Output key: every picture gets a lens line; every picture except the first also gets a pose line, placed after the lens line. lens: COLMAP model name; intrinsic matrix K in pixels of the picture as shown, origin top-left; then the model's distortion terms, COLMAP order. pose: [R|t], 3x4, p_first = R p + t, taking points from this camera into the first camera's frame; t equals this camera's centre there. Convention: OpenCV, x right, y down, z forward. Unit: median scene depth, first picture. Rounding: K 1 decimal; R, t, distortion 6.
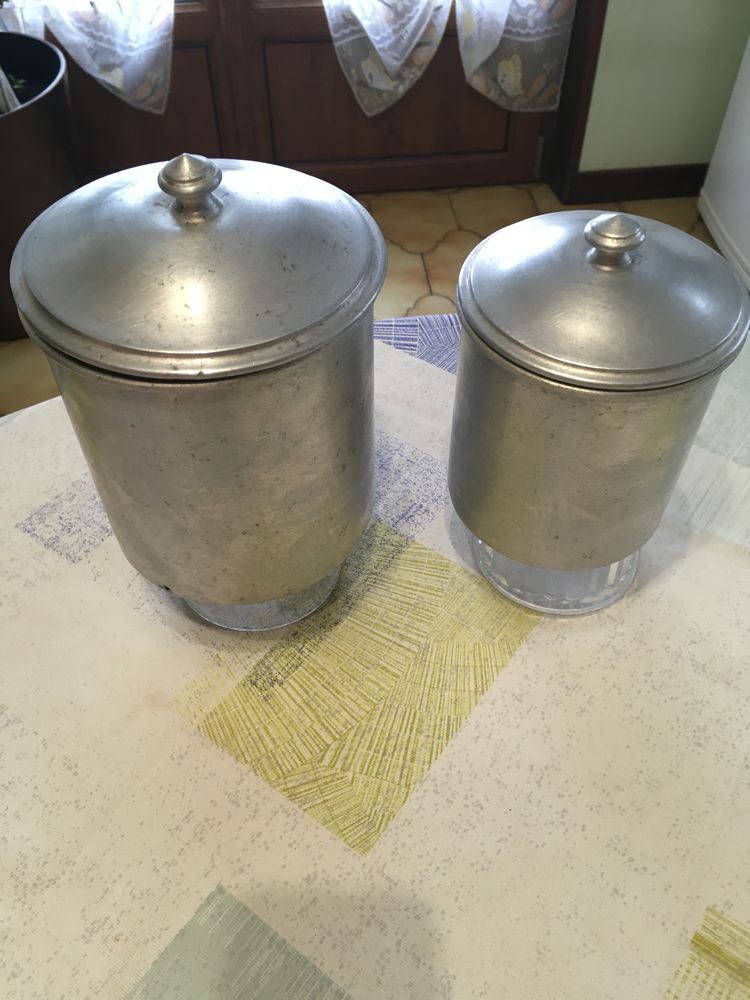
lens RADIAL K [[858.1, 0, 375.0], [0, 858.1, 500.0], [0, 0, 1]] dist [0.065916, -0.120180]
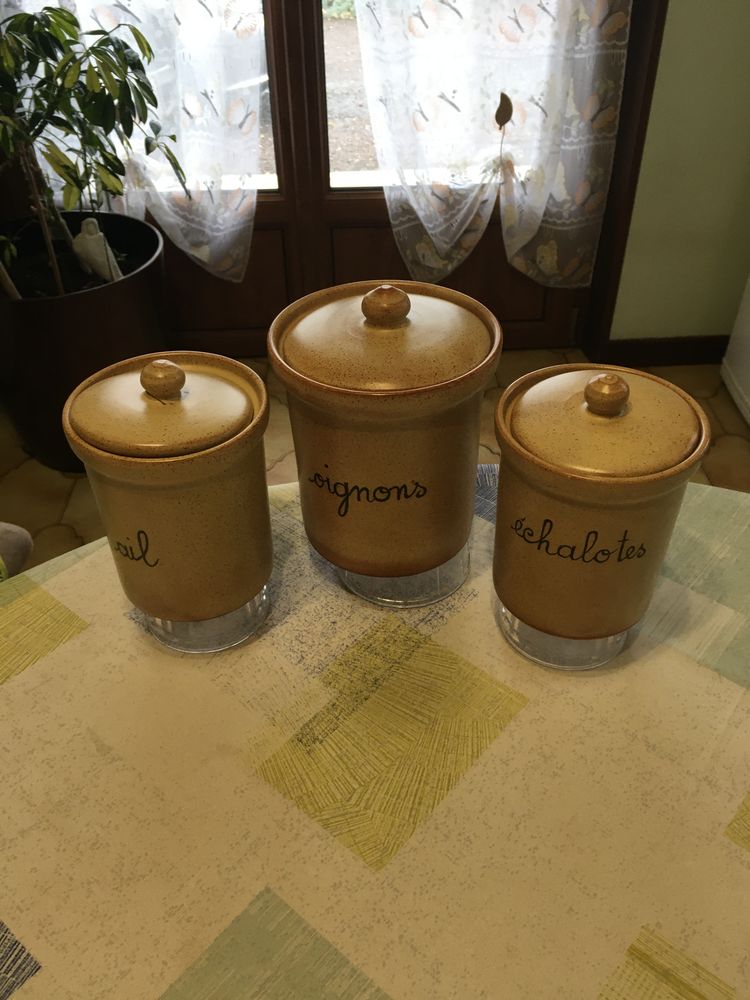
lens RADIAL K [[858.1, 0, 375.0], [0, 858.1, 500.0], [0, 0, 1]] dist [0.065916, -0.120180]
pose [[0.997763, 0.036712, -0.055864, 0.030907], [-0.045276, 0.985963, -0.160705, 0.060668], [0.049180, 0.162875, 0.985420, -0.332741]]
